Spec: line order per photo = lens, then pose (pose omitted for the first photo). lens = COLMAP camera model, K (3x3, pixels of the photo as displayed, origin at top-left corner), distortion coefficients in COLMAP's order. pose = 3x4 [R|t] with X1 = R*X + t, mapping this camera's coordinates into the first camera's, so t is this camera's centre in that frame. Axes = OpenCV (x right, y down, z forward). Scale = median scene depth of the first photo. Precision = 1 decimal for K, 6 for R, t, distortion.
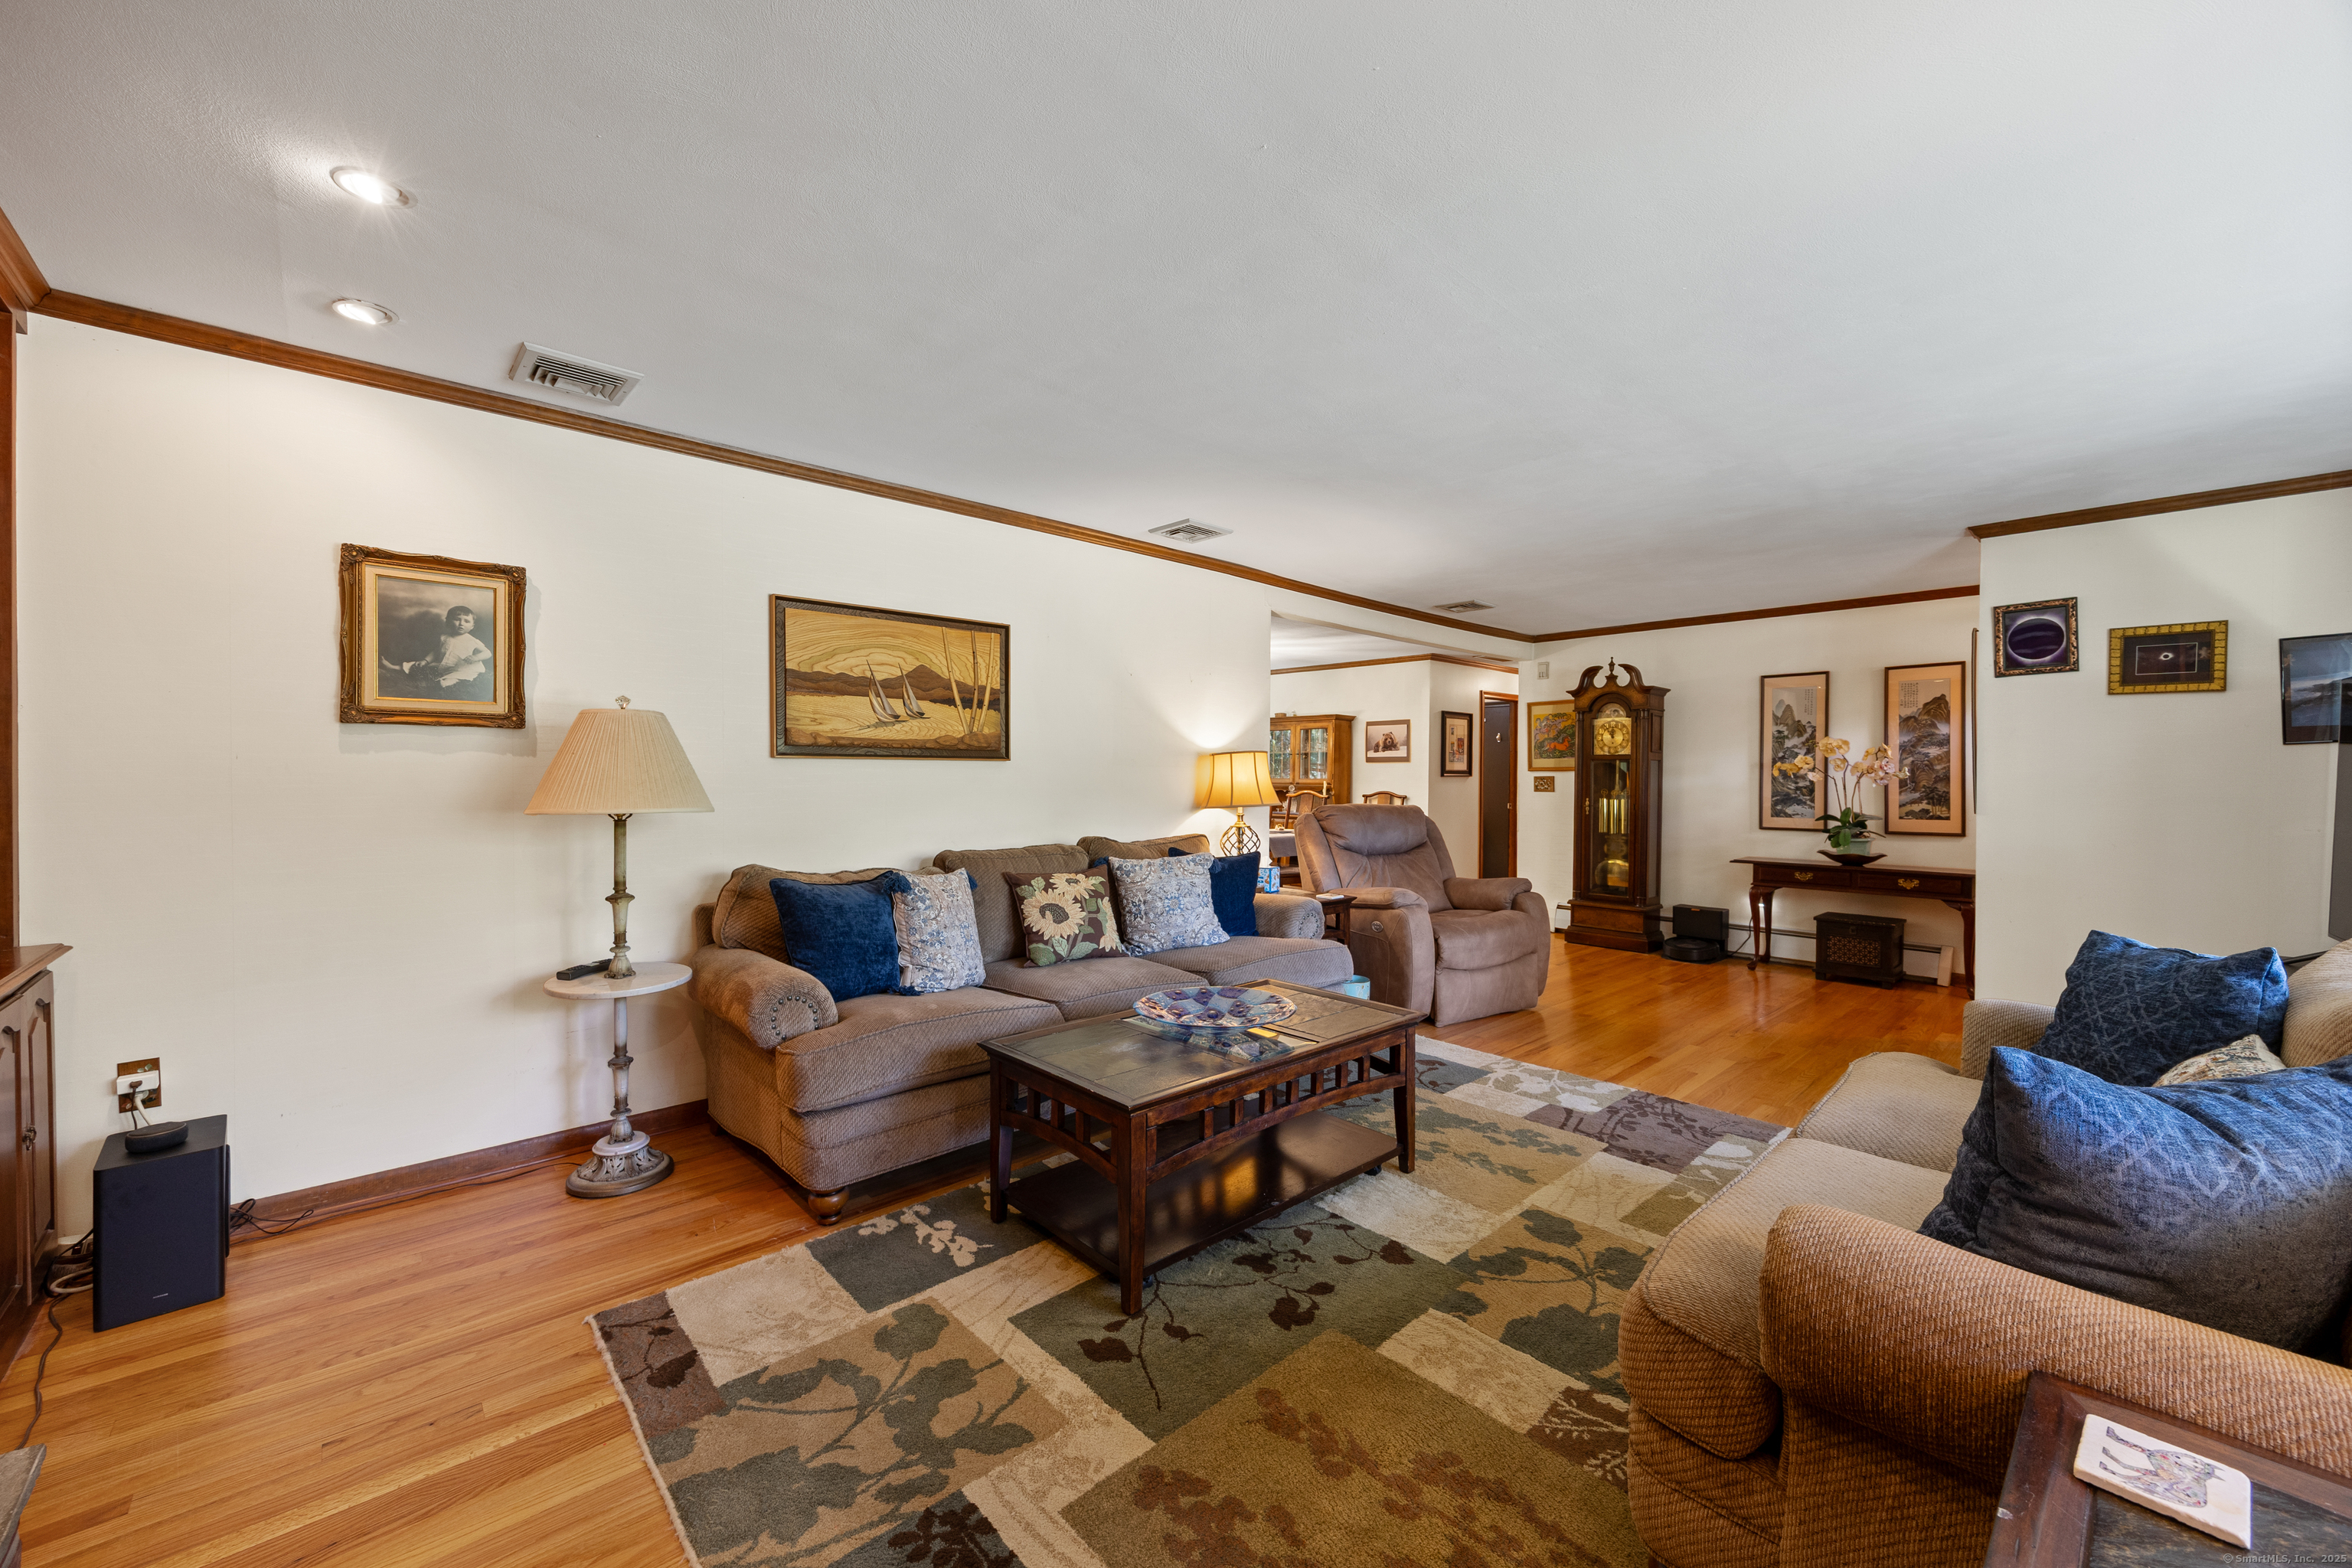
lens RADIAL K [[928.8, 0, 1176.7], [0, 928.8, 778.3], [0, 0, 1]] dist [0.001088, -0.000019]
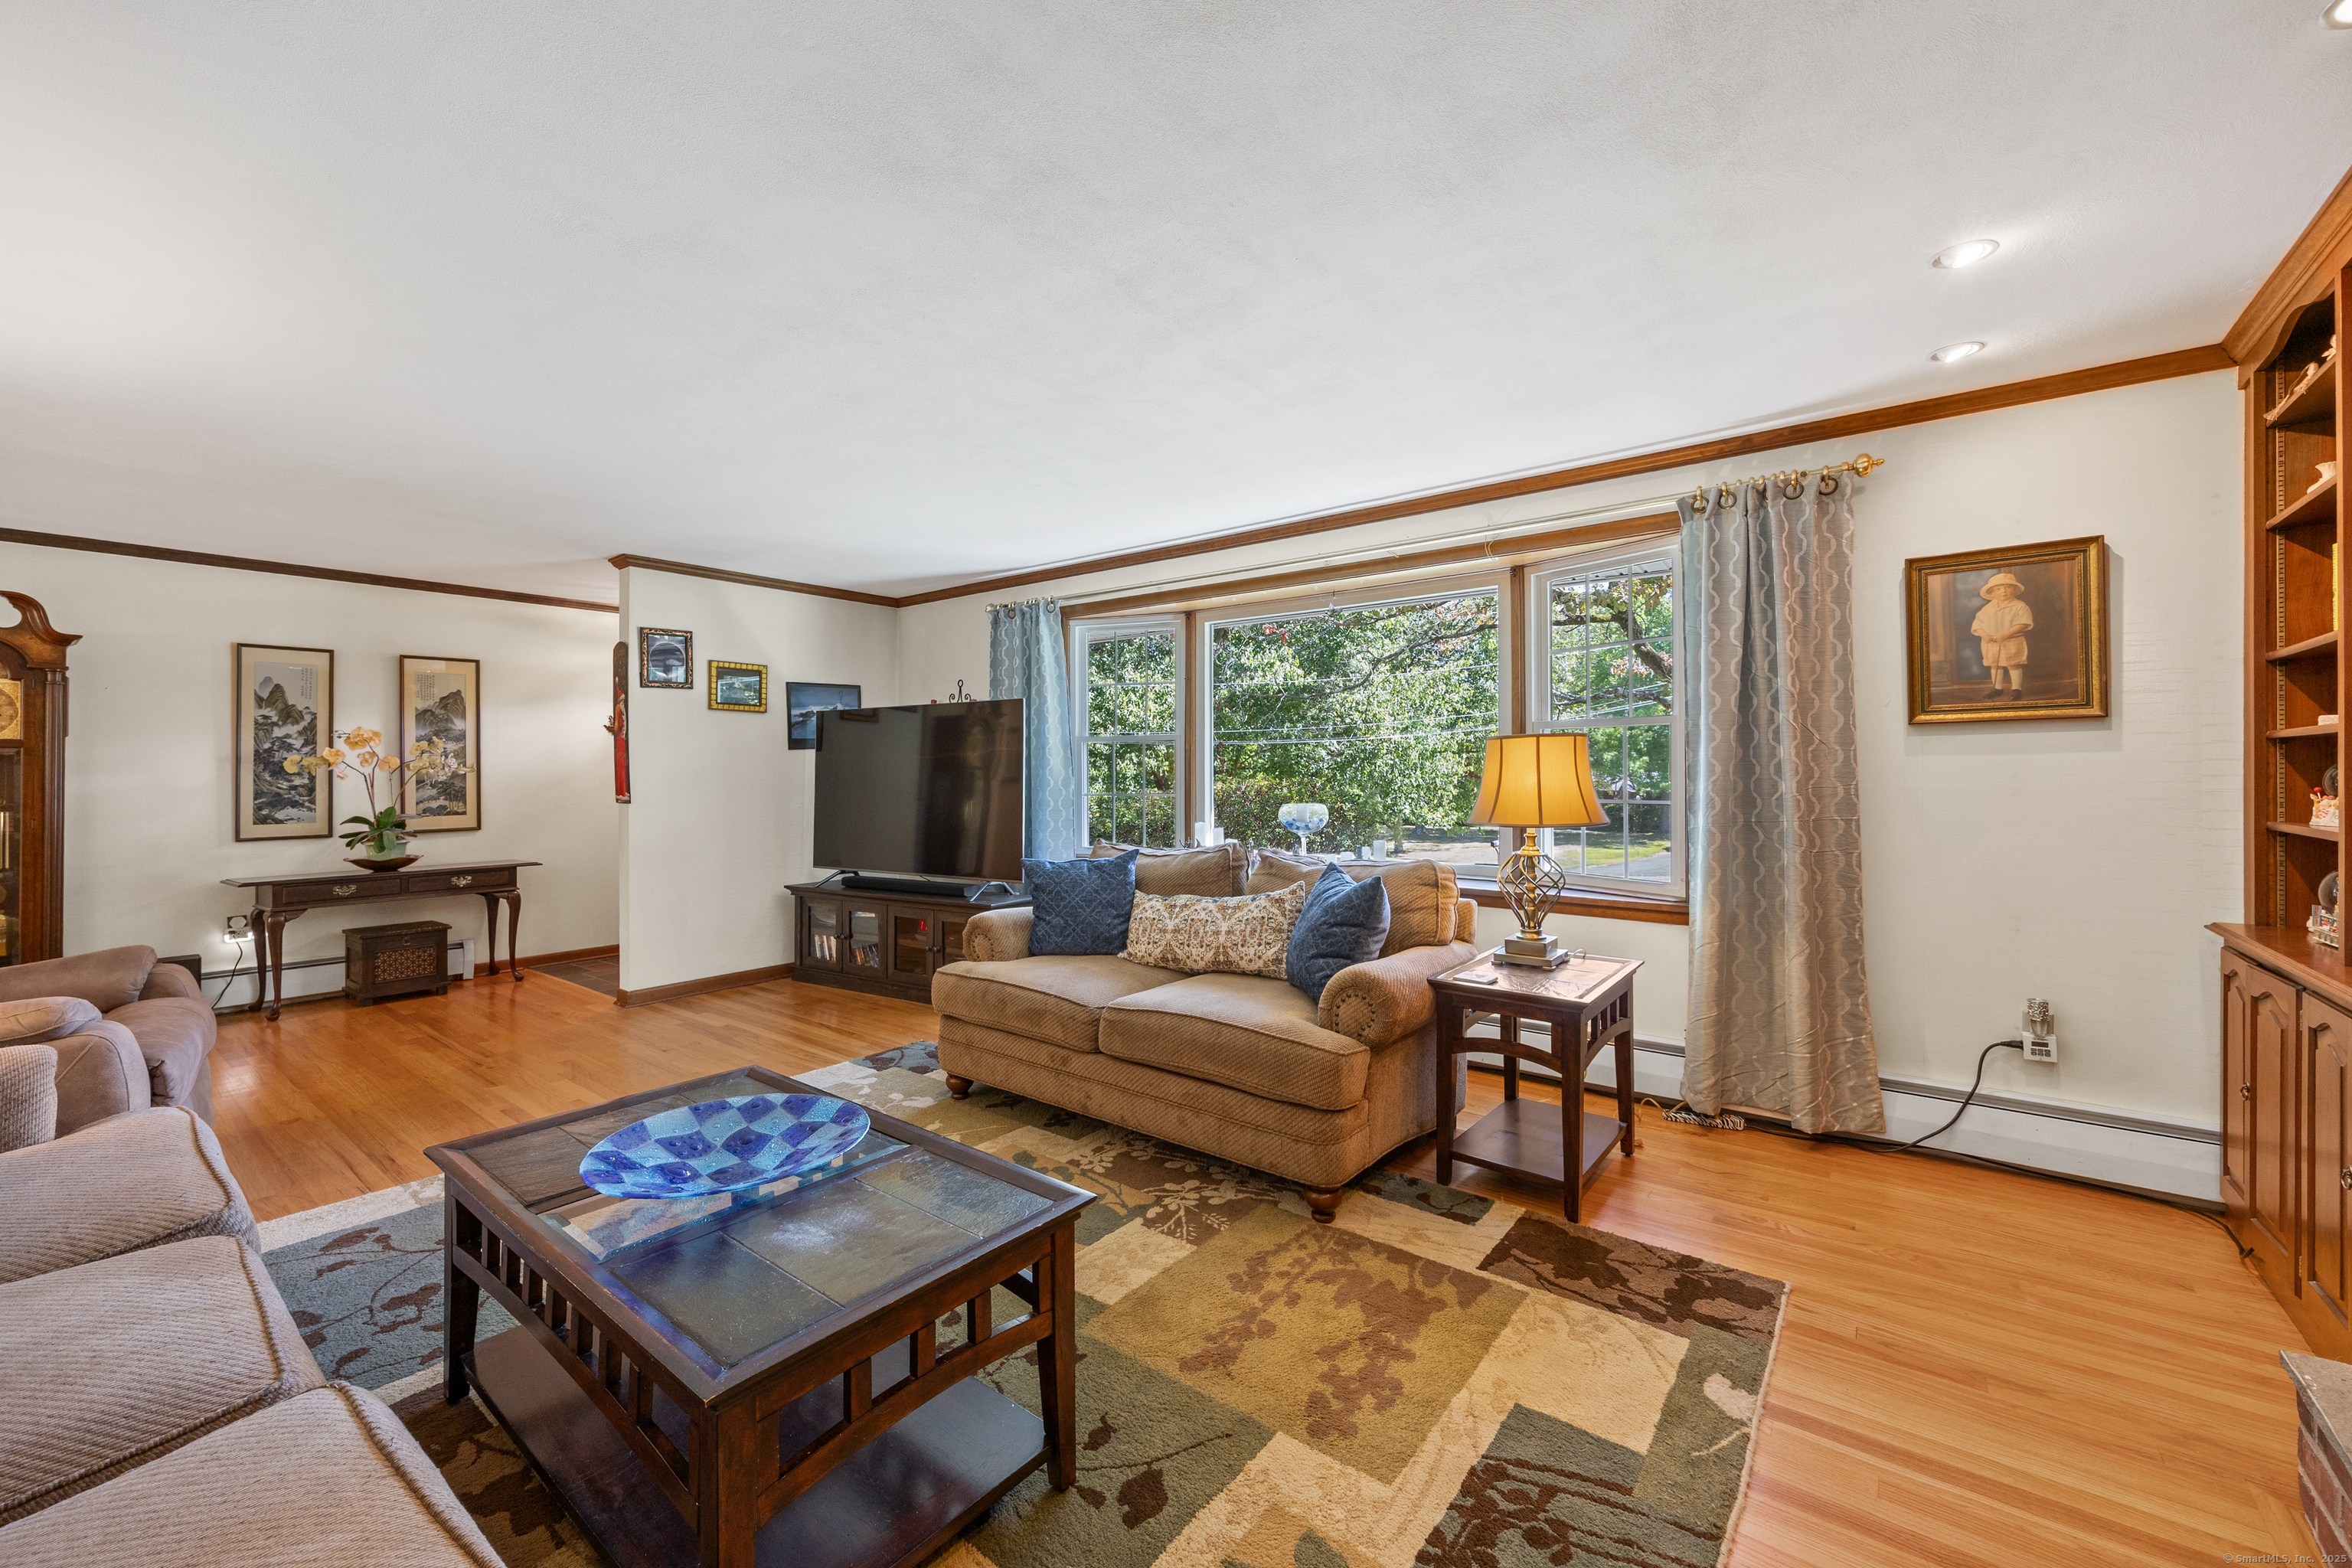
lens RADIAL K [[928.8, 0, 1205.8], [0, 928.8, 774.4], [0, 0, 1]] dist [0.001088, -0.000019]
pose [[-0.185940, -0.008561, 0.982524, -0.313606], [0.007082, 0.999924, 0.010053, -0.003415], [-0.982536, 0.008827, -0.185865, 0.396313]]
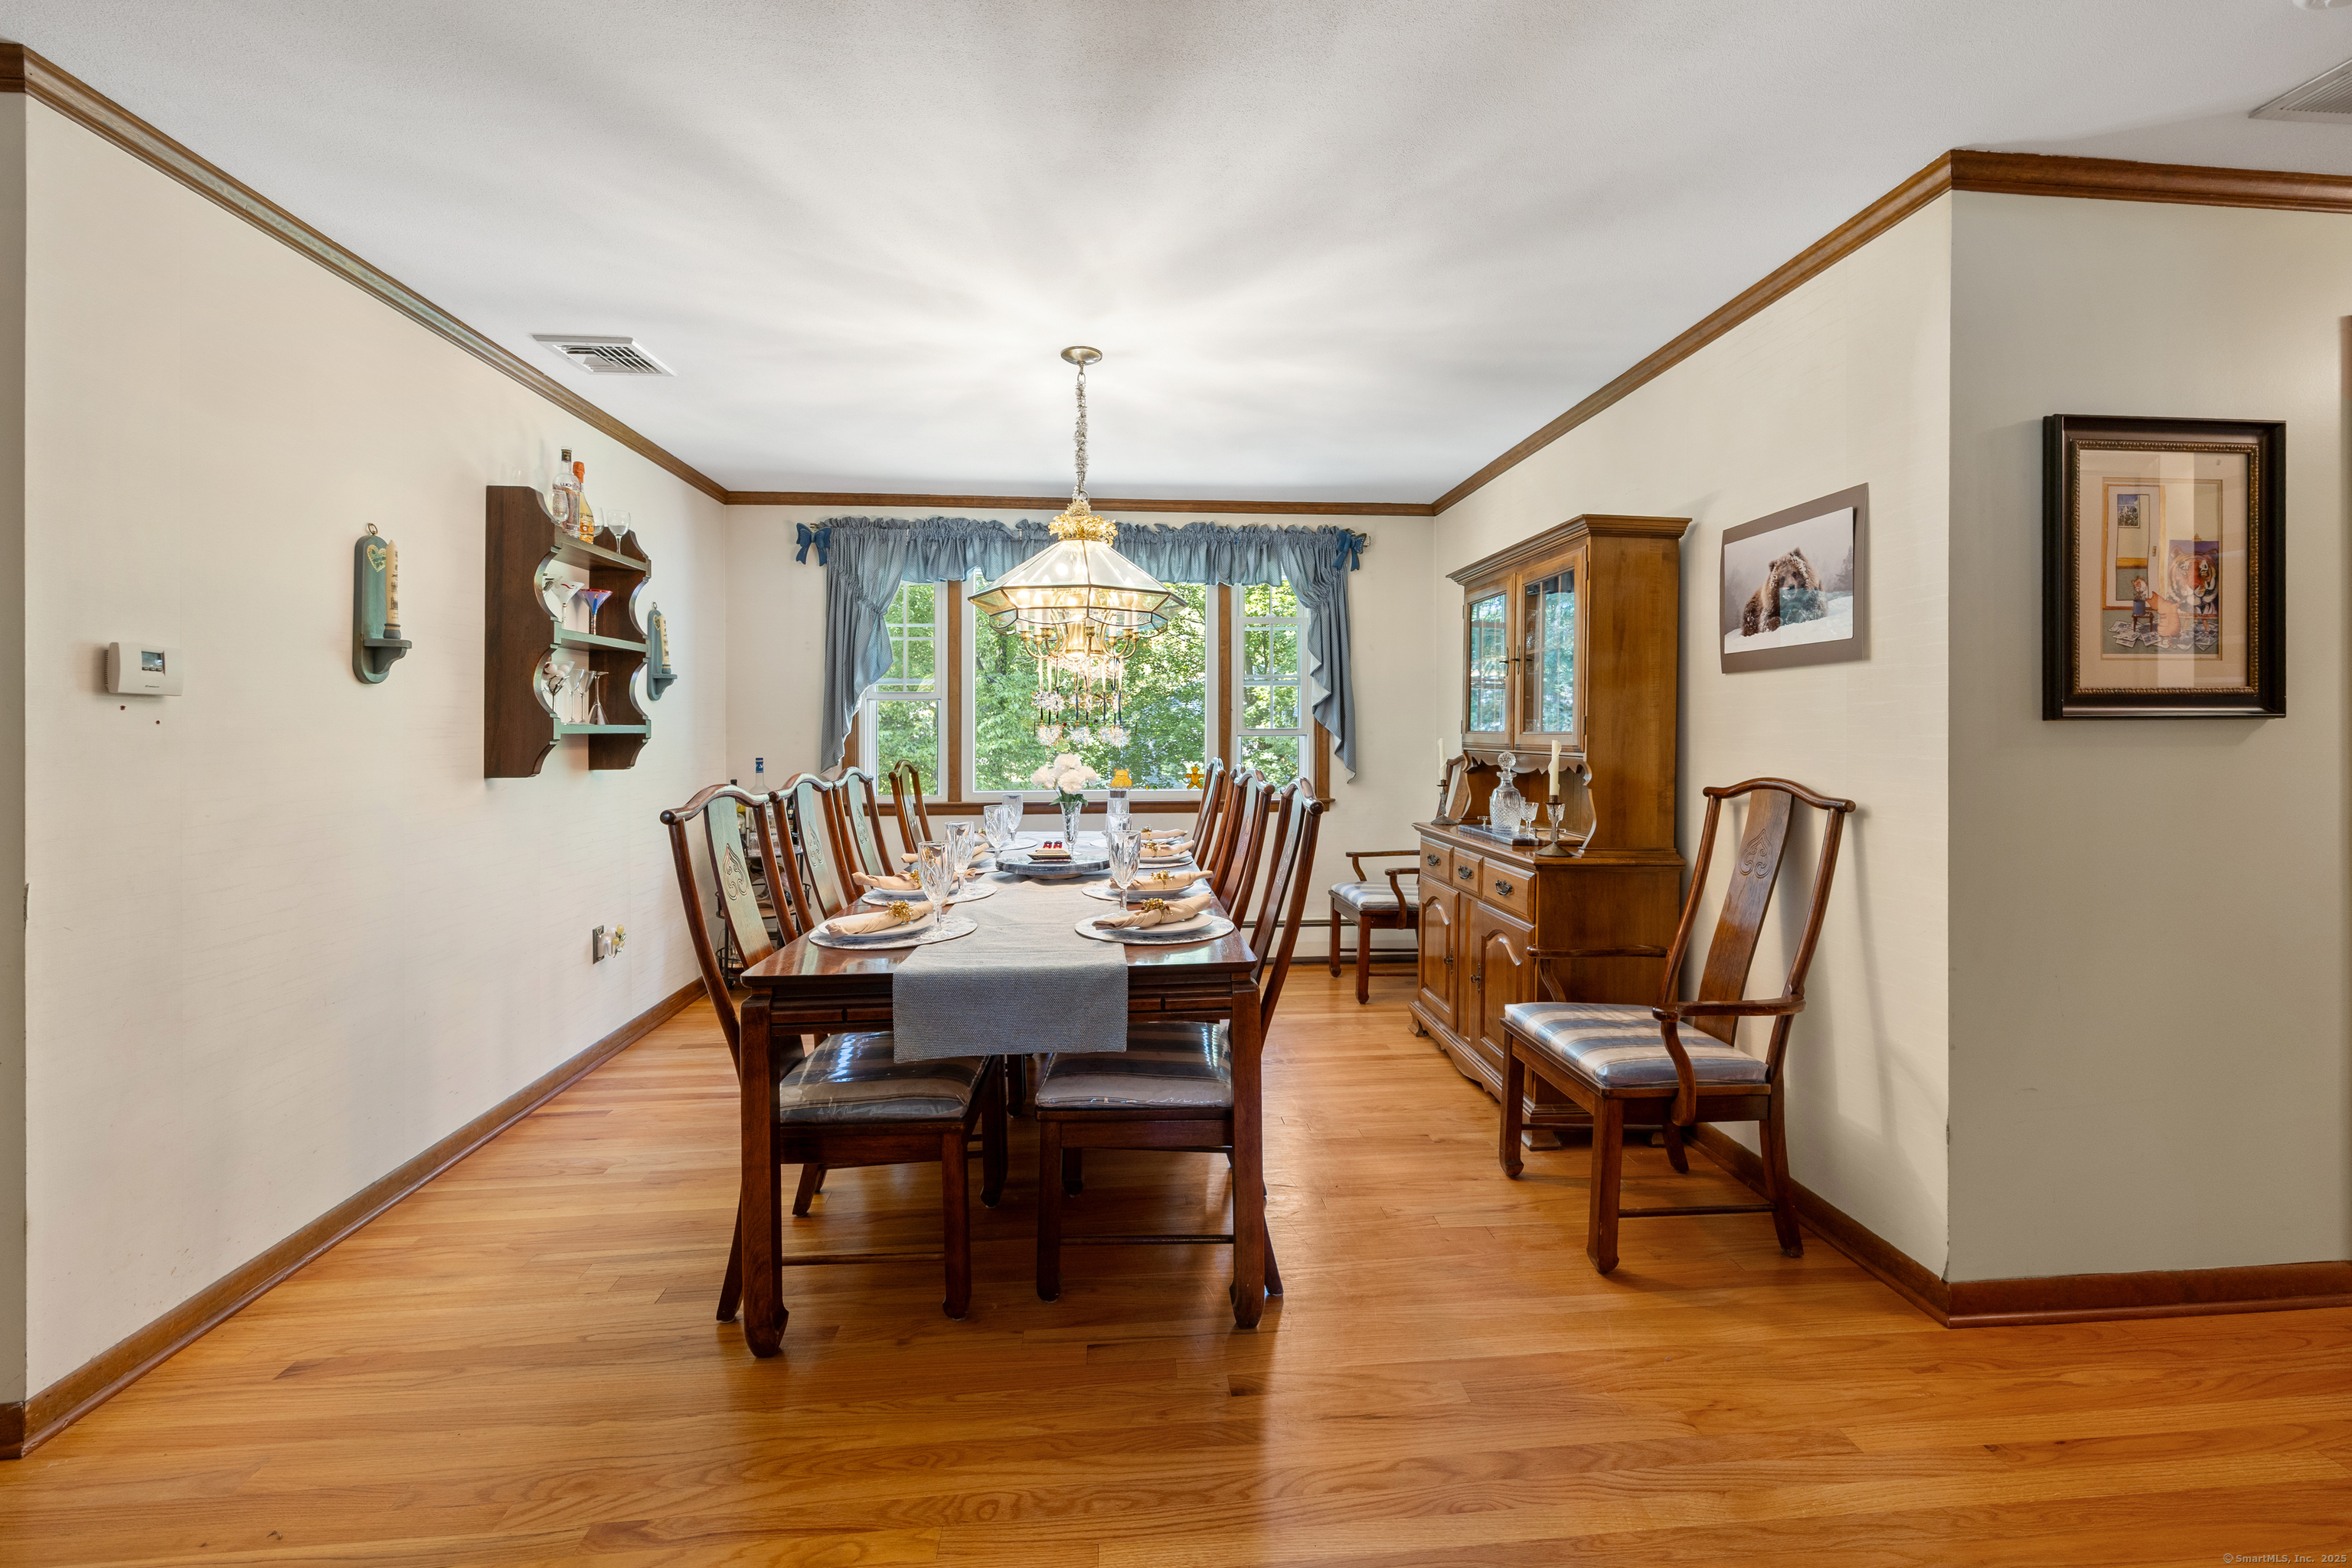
lens RADIAL K [[928.8, 0, 1198.2], [0, 928.8, 716.1], [0, 0, 1]] dist [0.001088, -0.000019]
pose [[0.808625, -0.015610, -0.588117, 0.395662], [0.007221, 0.999836, -0.016610, -0.000661], [0.588280, 0.009184, 0.808605, 1.109334]]
